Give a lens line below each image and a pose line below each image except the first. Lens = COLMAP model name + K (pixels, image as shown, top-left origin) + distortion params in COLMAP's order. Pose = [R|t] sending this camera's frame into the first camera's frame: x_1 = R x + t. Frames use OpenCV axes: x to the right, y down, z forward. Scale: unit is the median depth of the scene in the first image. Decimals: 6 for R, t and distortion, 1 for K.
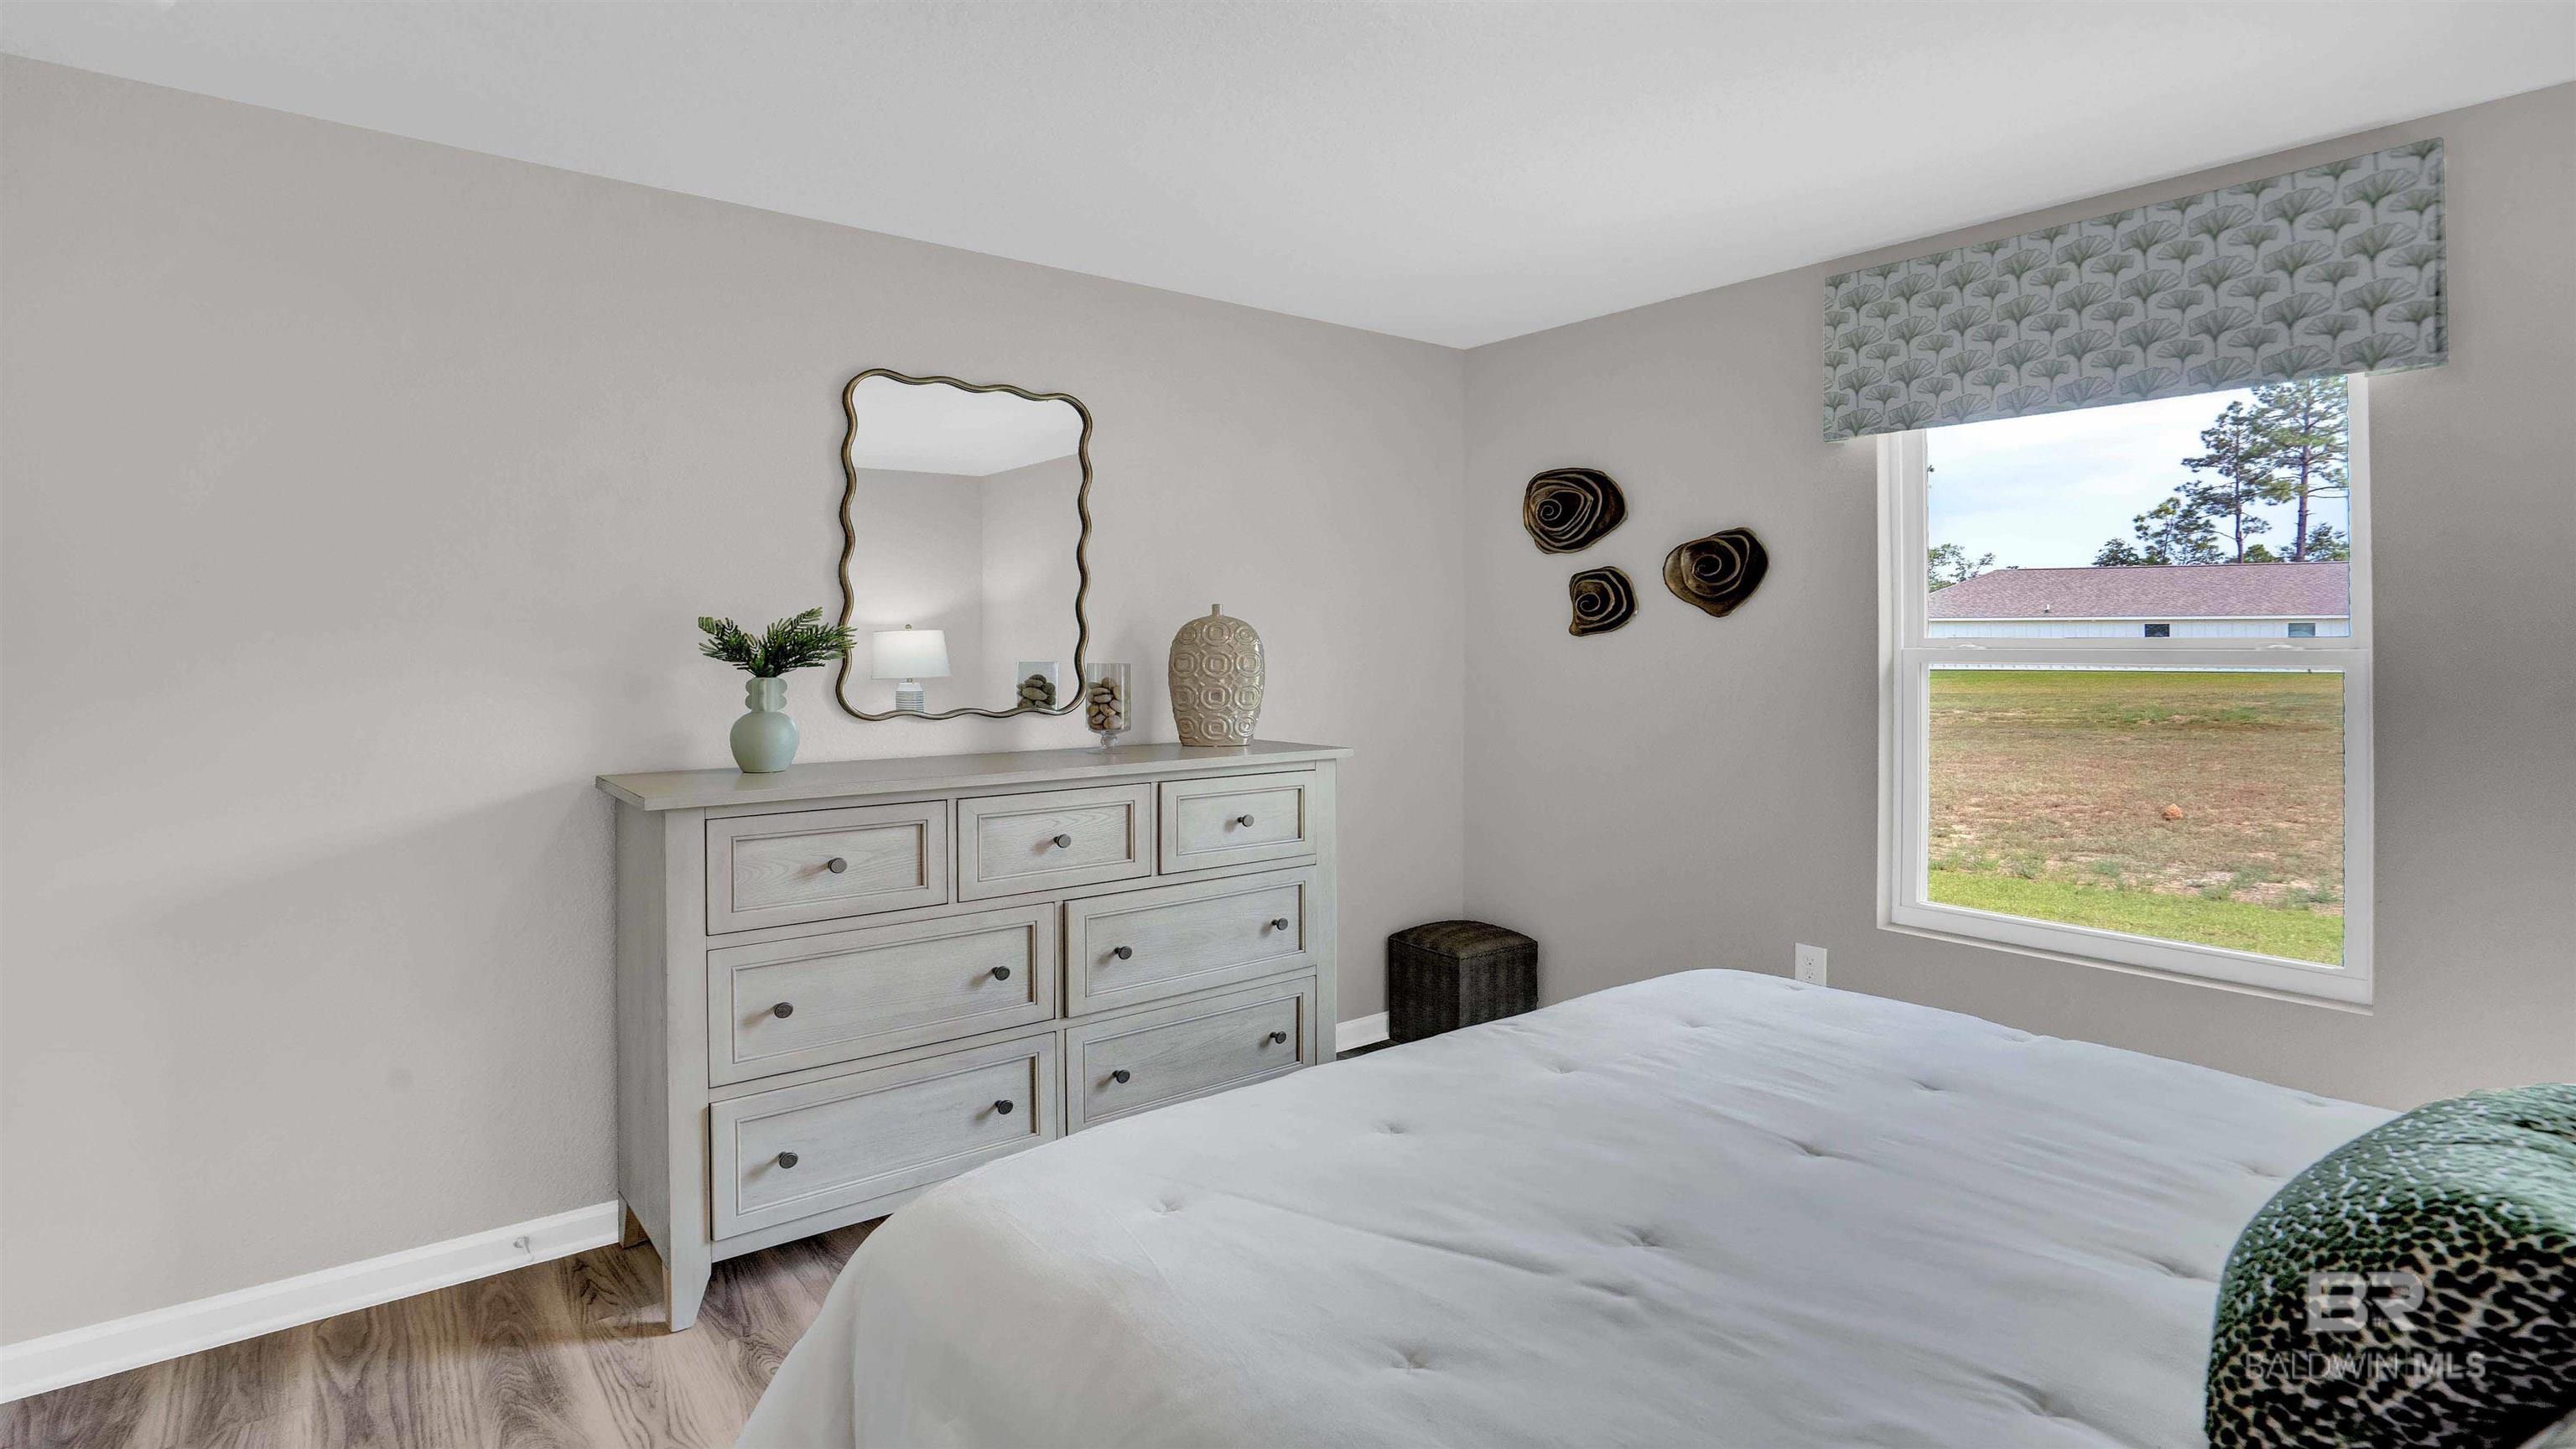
lens RADIAL K [[1239.7, 0, 1249.9], [0, 1239.7, 702.8], [0, 0, 1]] dist [-0.057085, 0.022833]
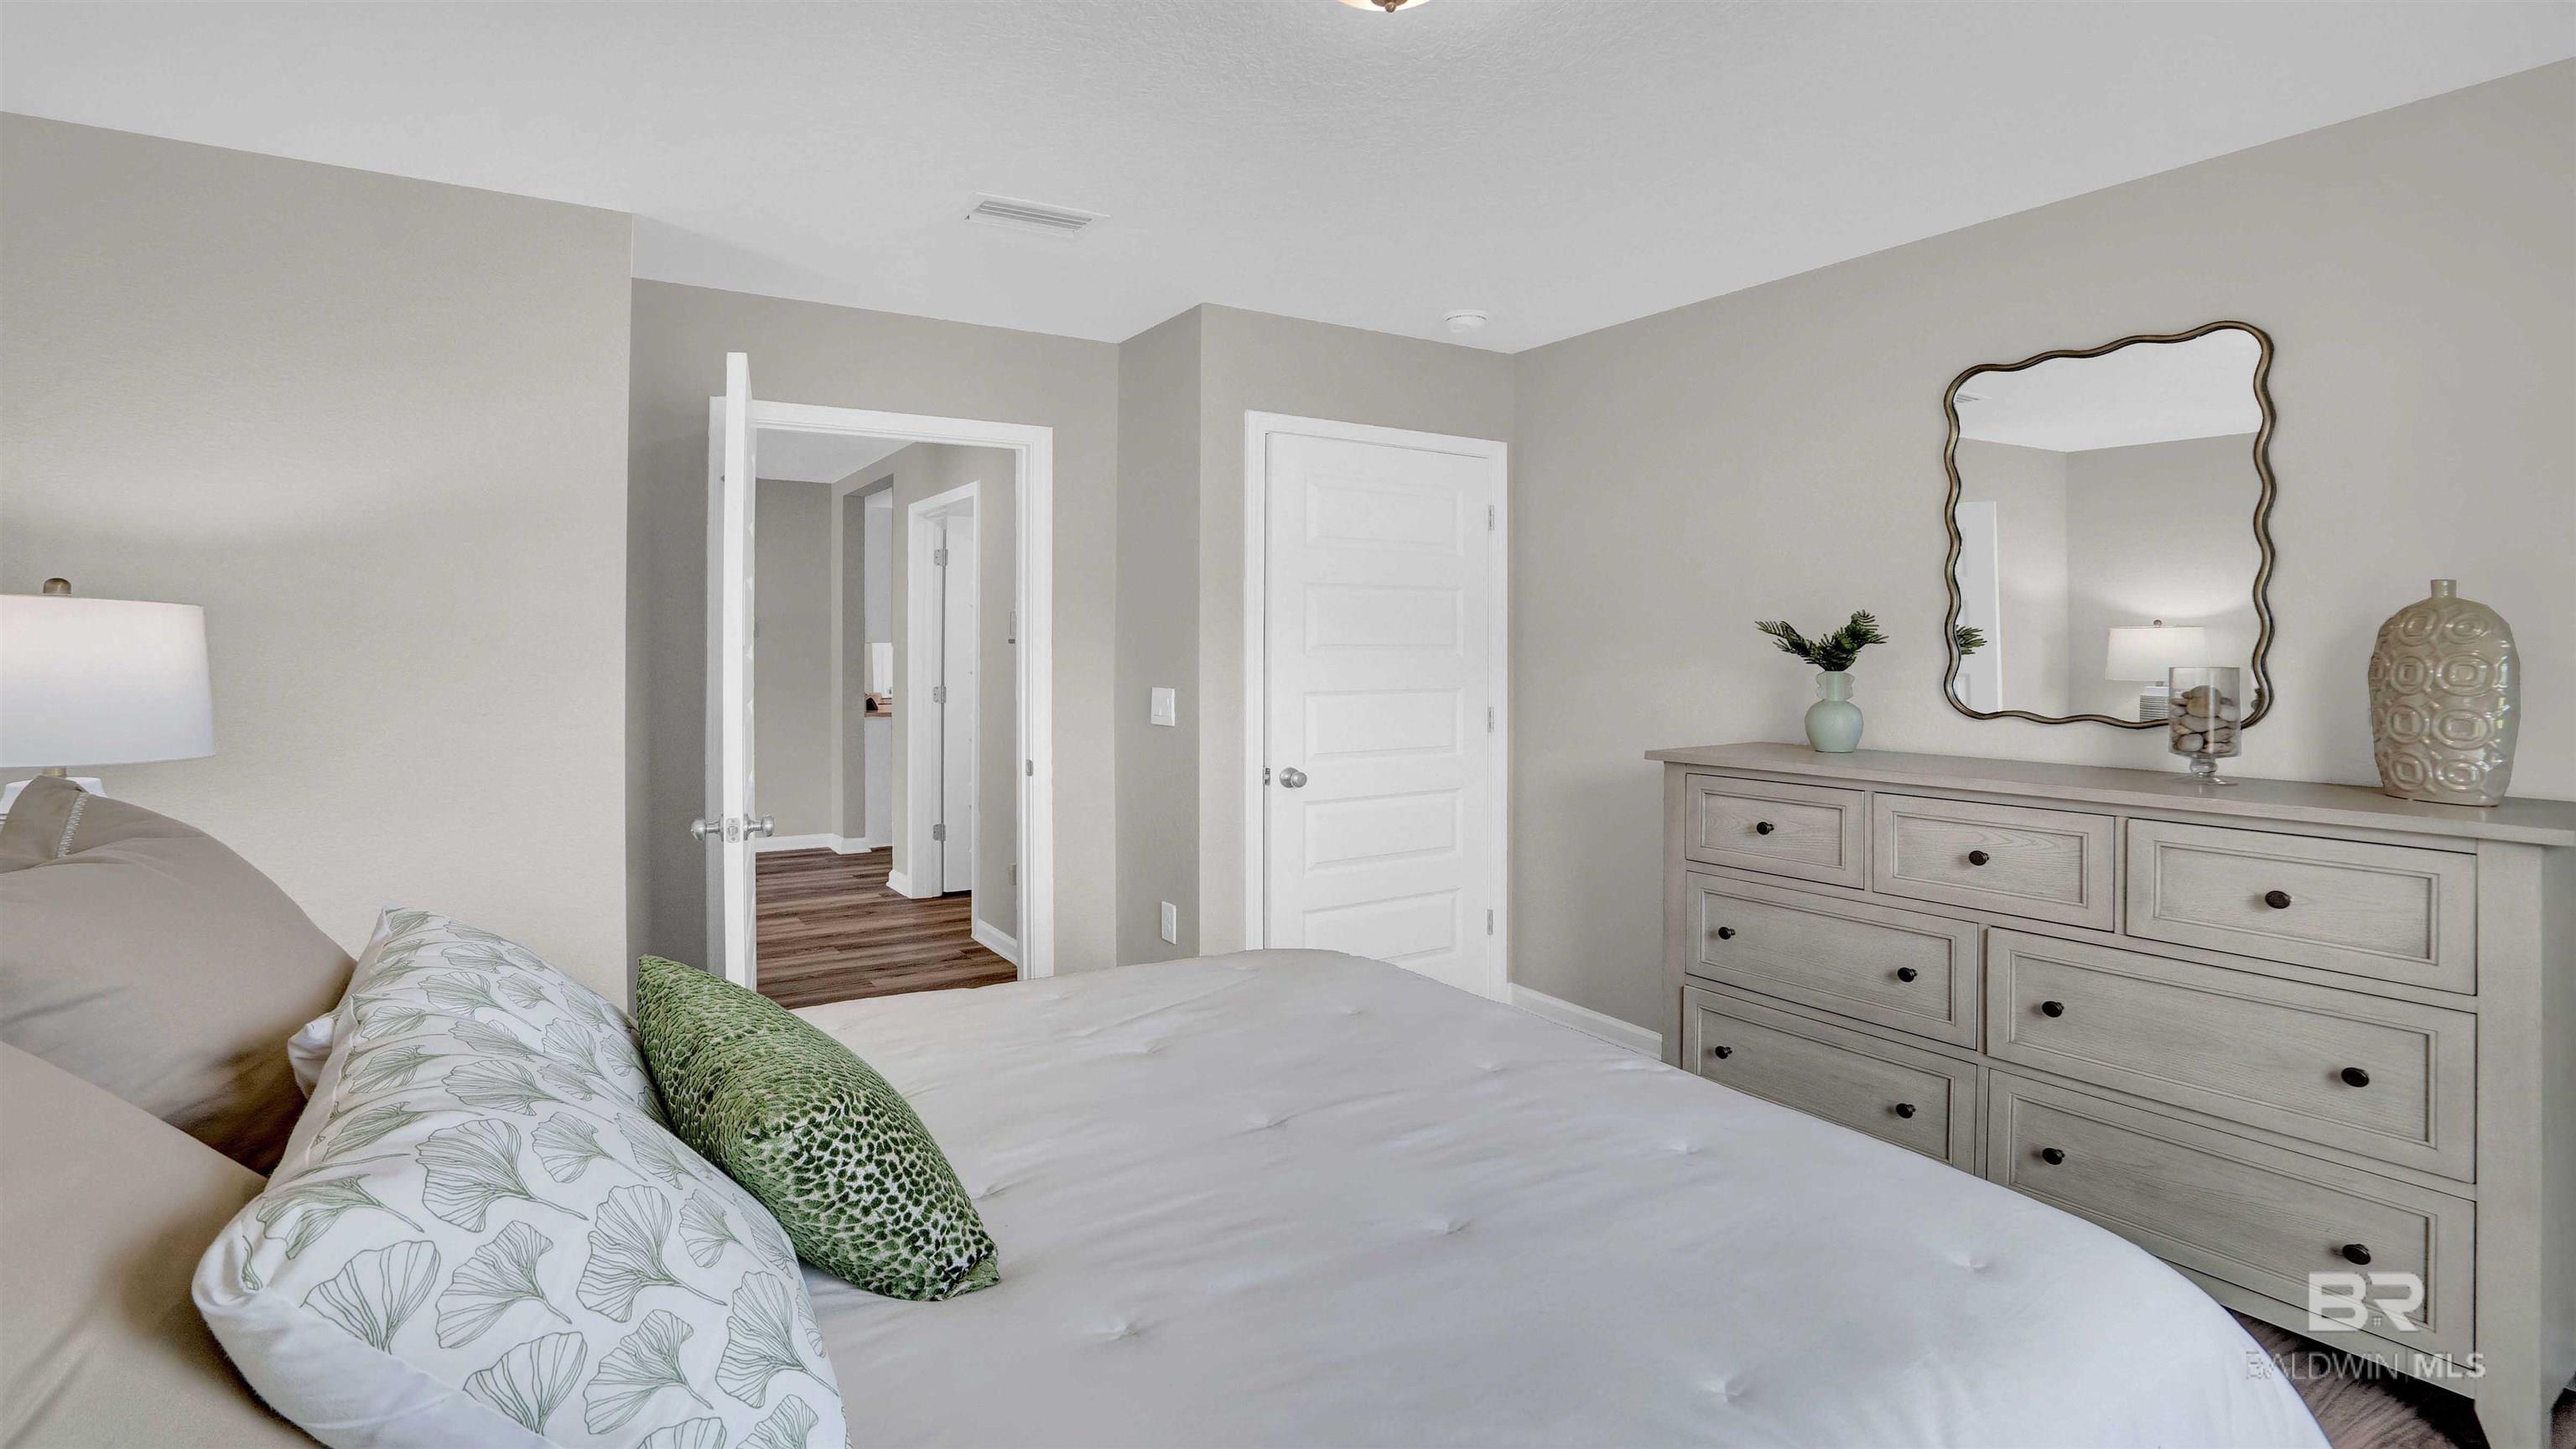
lens RADIAL K [[1181.6, 0, 1271.2], [0, 1181.6, 701.1], [0, 0, 1]] dist [-0.051833, 0.015517]
pose [[-0.080425, 0.046721, -0.995665, 0.719496], [-0.044341, 0.997744, 0.050400, -0.023893], [0.995774, 0.048202, -0.078172, 0.522106]]
